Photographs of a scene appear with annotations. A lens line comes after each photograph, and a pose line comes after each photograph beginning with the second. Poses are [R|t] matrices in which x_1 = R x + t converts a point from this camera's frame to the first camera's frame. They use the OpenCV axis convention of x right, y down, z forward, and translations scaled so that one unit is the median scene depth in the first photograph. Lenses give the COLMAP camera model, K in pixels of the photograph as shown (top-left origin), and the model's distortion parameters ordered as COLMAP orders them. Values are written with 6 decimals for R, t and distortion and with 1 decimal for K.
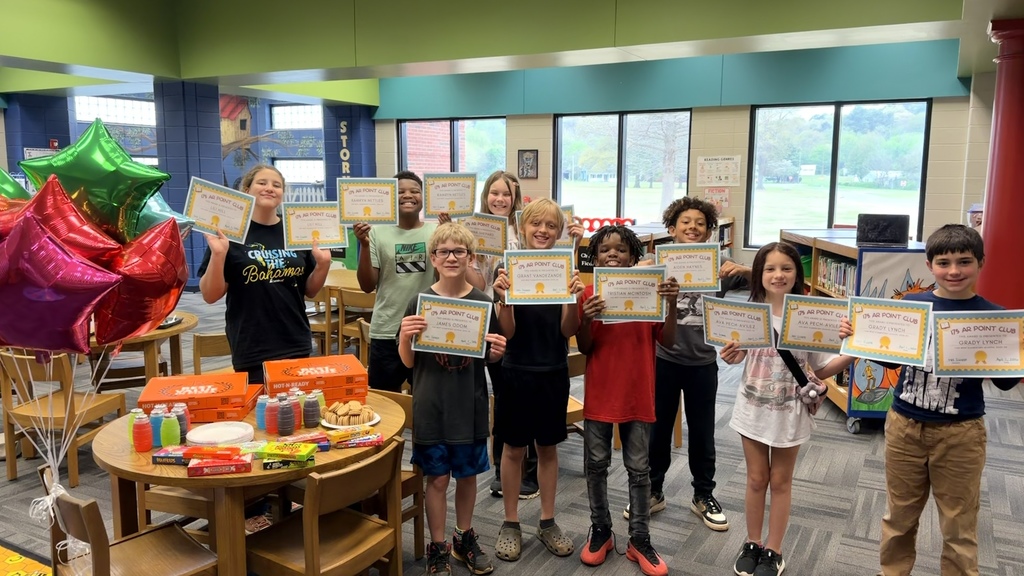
lens RADIAL K [[778.1, 0, 502.7], [0, 778.1, 283.1], [0, 0, 1]] dist [0.110275, -0.143329]
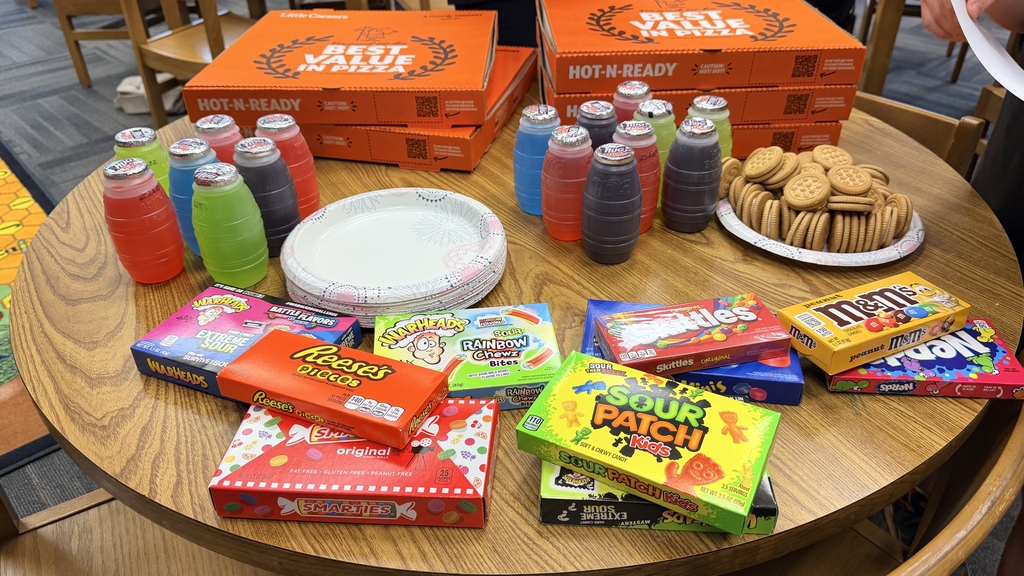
lens RADIAL K [[778.1, 0, 502.7], [0, 778.1, 283.1], [0, 0, 1]] dist [0.110275, -0.143329]
pose [[0.948325, 0.163460, -0.271958, -0.208971], [-0.026360, 0.894719, 0.445851, 0.064894], [0.316204, -0.415643, 0.852793, 0.661588]]
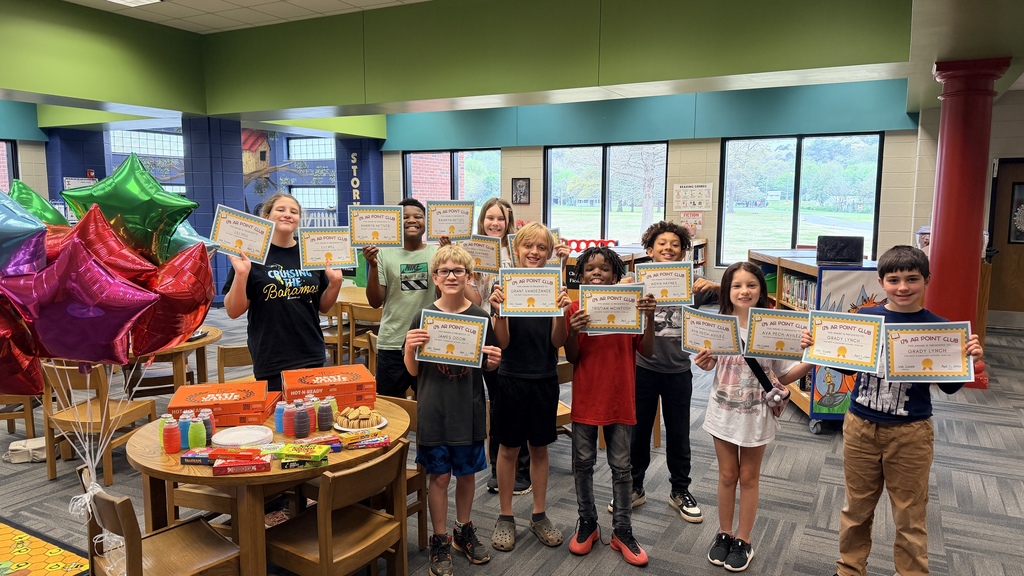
lens RADIAL K [[708.6, 0, 503.0], [0, 708.6, 286.5], [0, 0, 1]] dist [0.095832, -0.134701]
pose [[0.999977, -0.003027, 0.006046, 0.001076], [0.003128, 0.999854, -0.016789, -0.000836], [-0.005995, 0.016807, 0.999841, -0.008978]]
